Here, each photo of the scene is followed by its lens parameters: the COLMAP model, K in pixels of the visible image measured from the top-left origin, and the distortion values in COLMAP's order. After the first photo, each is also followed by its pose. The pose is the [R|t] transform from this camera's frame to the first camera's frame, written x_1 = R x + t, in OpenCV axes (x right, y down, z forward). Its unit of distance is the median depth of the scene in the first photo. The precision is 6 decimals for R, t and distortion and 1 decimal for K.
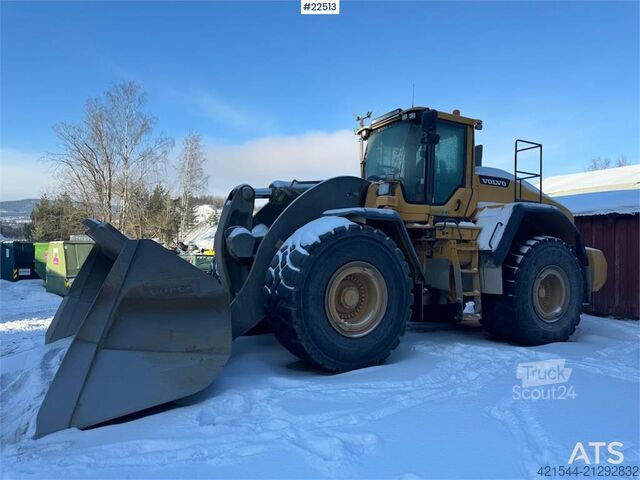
lens RADIAL K [[438.2, 0, 323.5], [0, 438.2, 240.9], [0, 0, 1]] dist [0.098888, -0.100782]
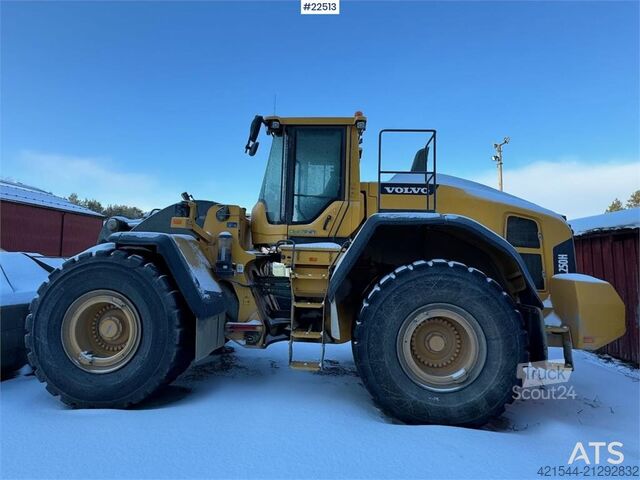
lens RADIAL K [[332.6, 0, 317.6], [0, 332.6, 239.1], [0, 0, 1]] dist [0.004646, 0.001342]
pose [[0.840531, -0.040790, -0.540225, 0.668366], [0.003841, 0.997585, -0.069348, -0.007842], [0.541749, 0.056214, 0.838658, 0.510467]]
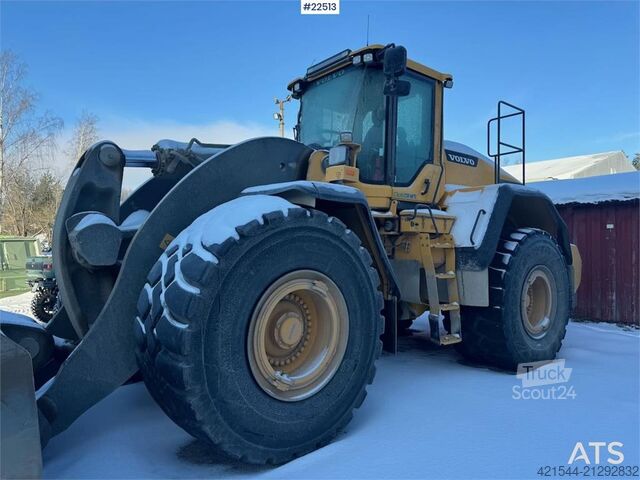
lens RADIAL K [[438.2, 0, 323.5], [0, 438.2, 240.9], [0, 0, 1]] dist [0.098888, -0.100782]
pose [[0.982410, -0.008493, 0.186544, -0.004103], [0.006163, 0.999896, 0.013064, -0.000664], [-0.186636, -0.011685, 0.982360, 0.325483]]
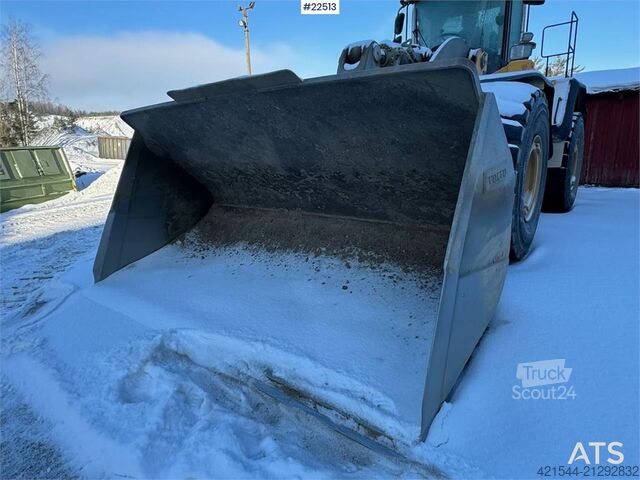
lens RADIAL K [[378.9, 0, 320.4], [0, 378.9, 229.3], [0, 0, 1]] dist [0.002708, 0.001297]
pose [[0.932855, -0.121586, 0.339113, -0.460569], [0.041862, 0.971533, 0.233177, 0.027352], [-0.357811, -0.203325, 0.911389, 0.346528]]
